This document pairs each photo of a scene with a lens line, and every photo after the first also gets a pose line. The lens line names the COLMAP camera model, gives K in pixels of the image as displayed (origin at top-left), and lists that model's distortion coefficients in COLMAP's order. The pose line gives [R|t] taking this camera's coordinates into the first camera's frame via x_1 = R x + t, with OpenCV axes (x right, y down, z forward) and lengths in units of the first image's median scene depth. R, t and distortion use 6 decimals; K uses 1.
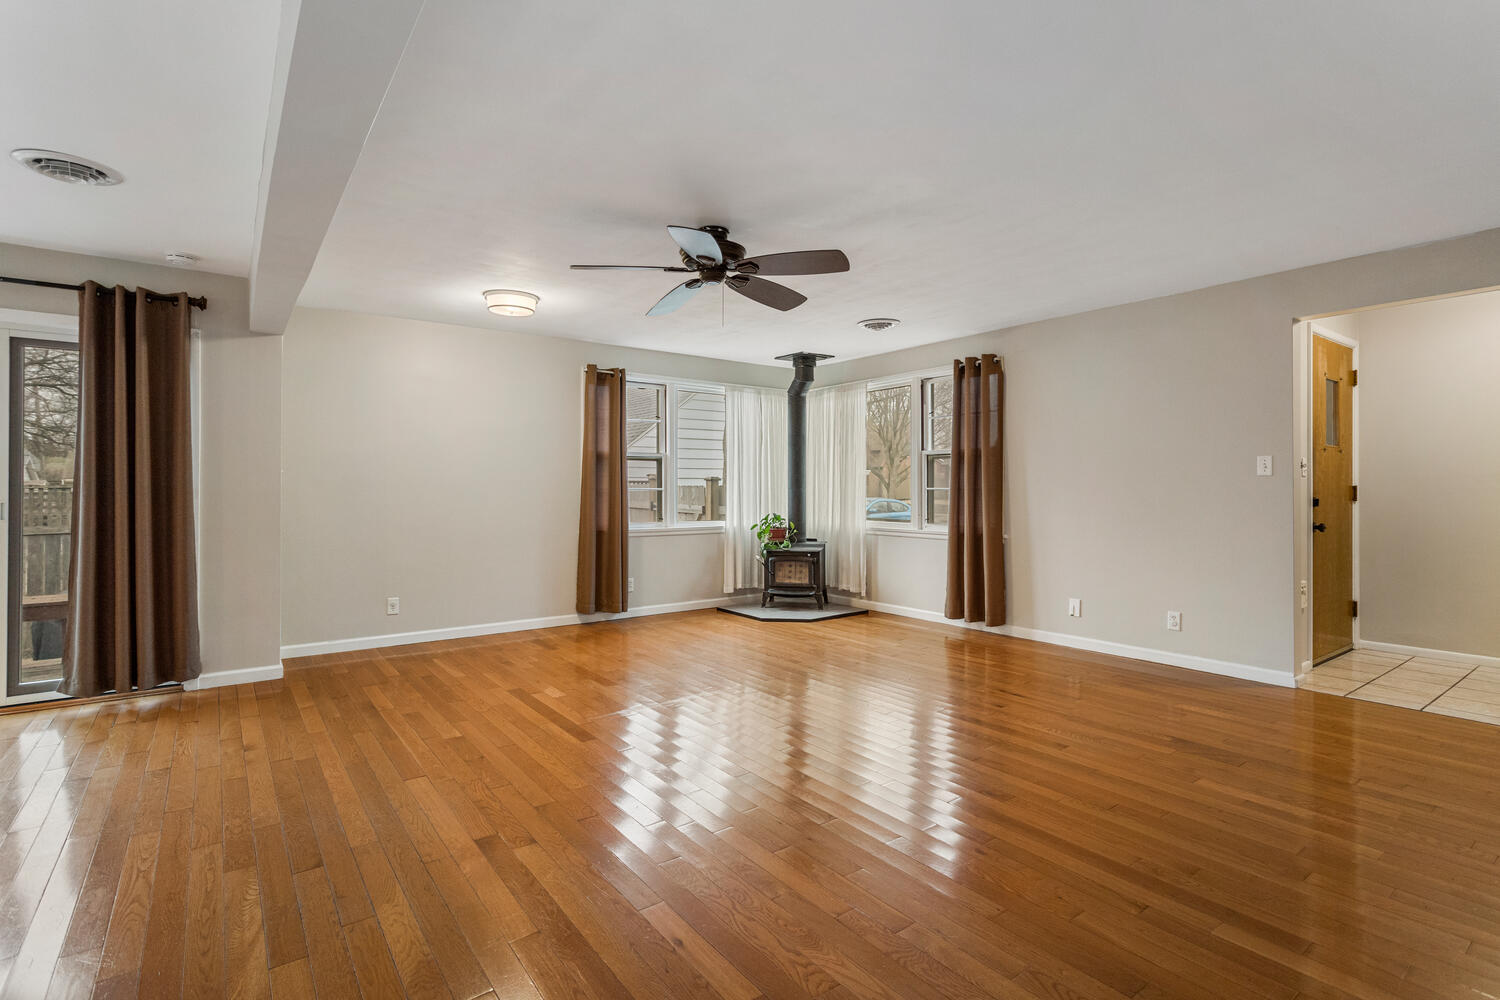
lens RADIAL K [[711.0, 0, 752.0], [0, 711.0, 460.1], [0, 0, 1]] dist [0.000044, 0.000034]
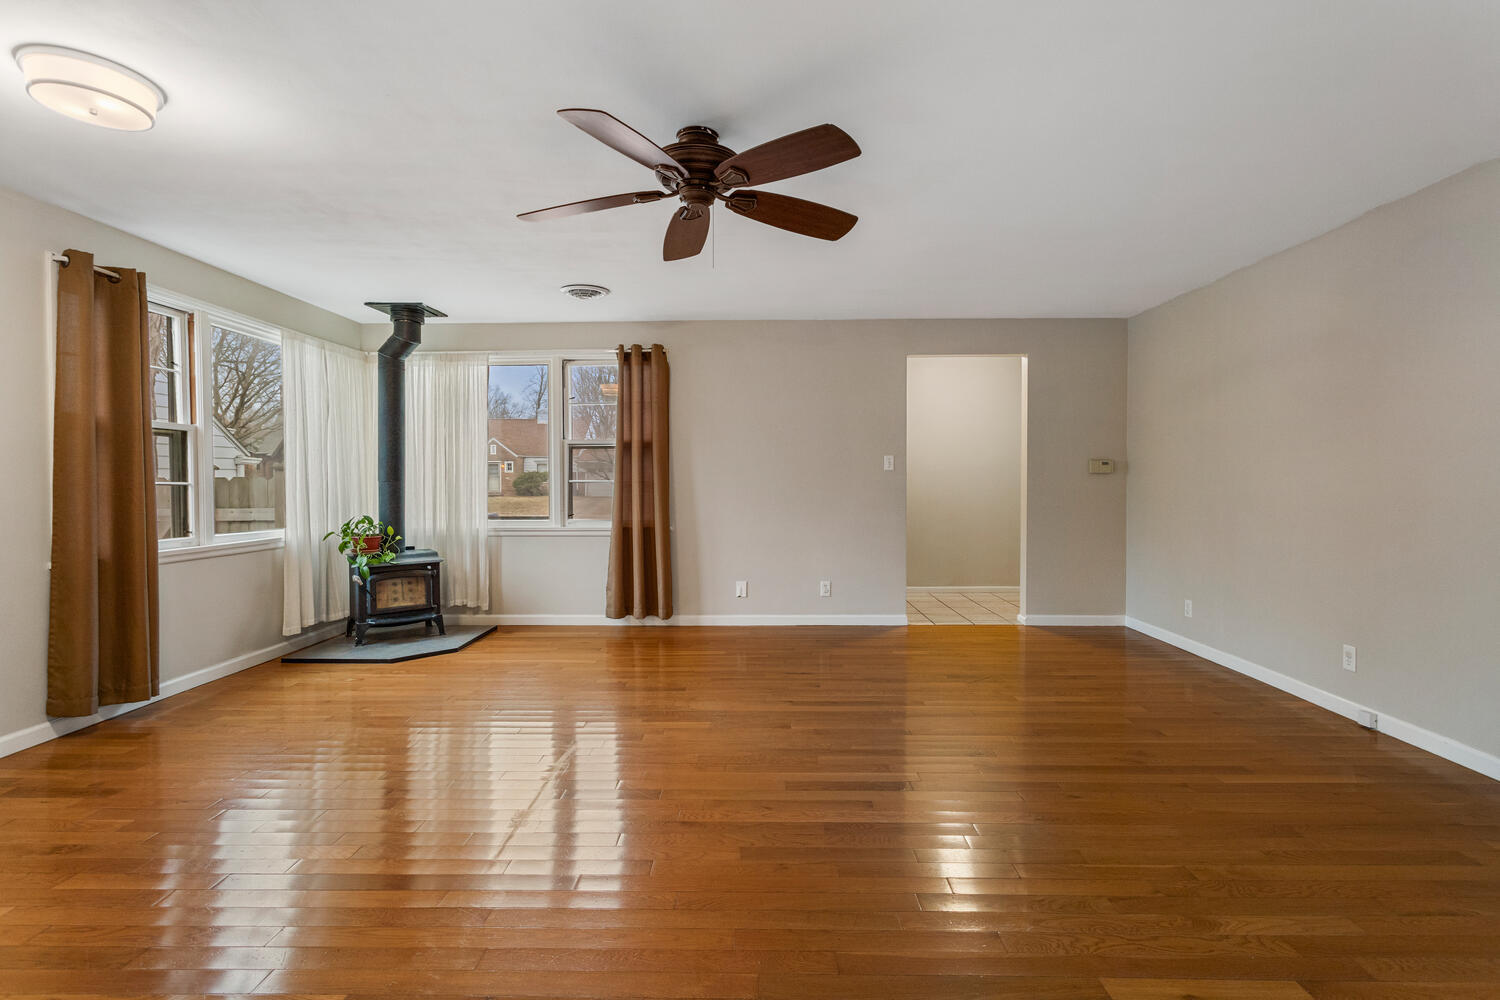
lens RADIAL K [[705.2, 0, 756.5], [0, 705.2, 479.1], [0, 0, 1]] dist [-0.019392, 0.010967]
pose [[0.615649, -0.001504, 0.788019, -0.299900], [-0.028295, 0.999311, 0.024013, 0.008450], [-0.787512, -0.037081, 0.615182, 0.246770]]
